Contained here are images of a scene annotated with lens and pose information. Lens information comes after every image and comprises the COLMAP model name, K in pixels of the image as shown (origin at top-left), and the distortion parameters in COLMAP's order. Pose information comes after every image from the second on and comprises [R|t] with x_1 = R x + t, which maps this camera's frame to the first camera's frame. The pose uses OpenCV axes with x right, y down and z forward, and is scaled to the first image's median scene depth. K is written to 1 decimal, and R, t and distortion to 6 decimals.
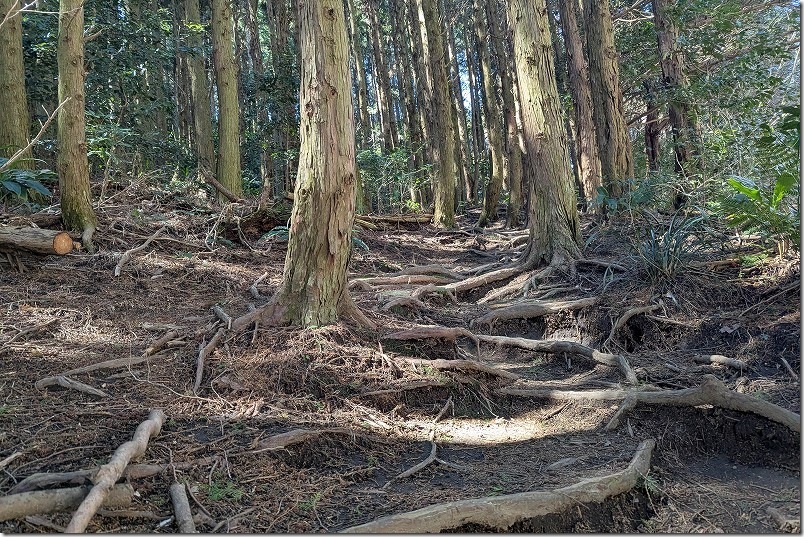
lens RADIAL K [[795.9, 0, 401.6], [0, 795.9, 271.0], [0, 0, 1]] dist [0.051534, -0.015614]
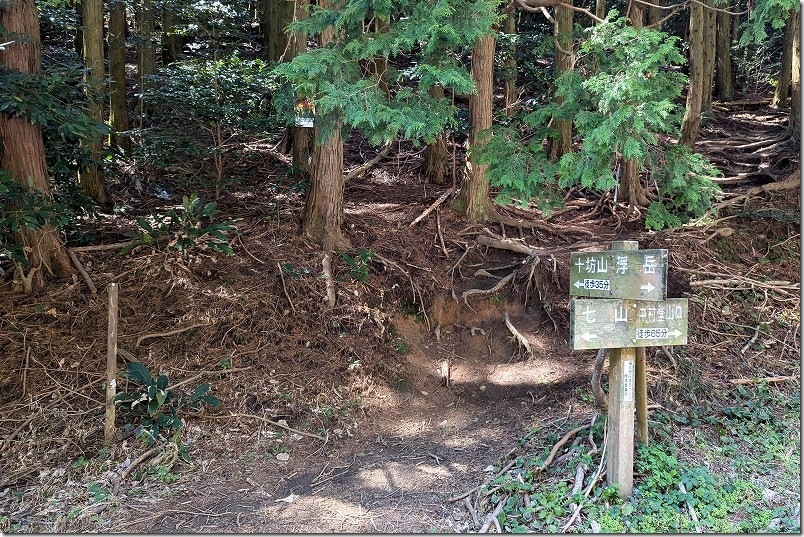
lens RADIAL K [[795.9, 0, 401.6], [0, 795.9, 271.0], [0, 0, 1]] dist [0.051534, -0.015614]
pose [[0.895600, 0.120047, -0.428357, 0.135595], [-0.033419, 0.978336, 0.204306, -0.046552], [0.443604, -0.168661, 0.880210, -1.072550]]
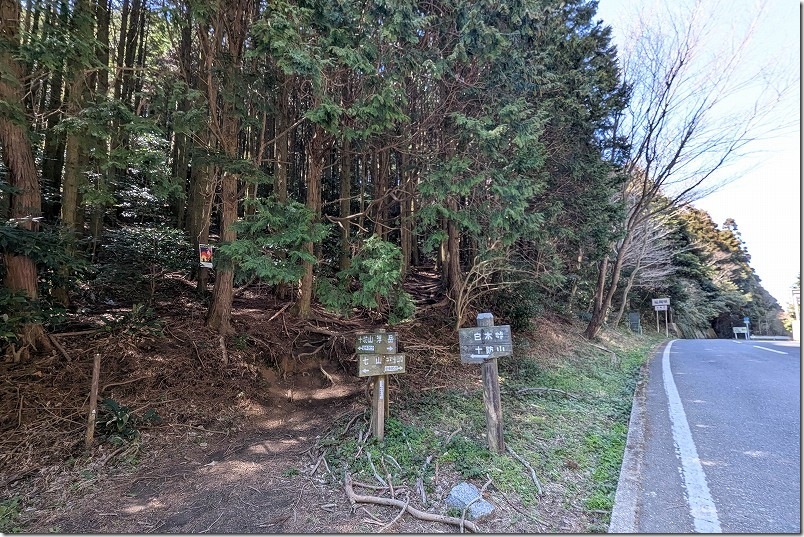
lens RADIAL K [[795.9, 0, 401.6], [0, 795.9, 271.0], [0, 0, 1]] dist [0.051534, -0.015614]
pose [[0.992909, 0.097879, -0.067467, 0.170286], [-0.092711, 0.992797, 0.075887, -0.362757], [0.074409, -0.069094, 0.994831, -3.185420]]
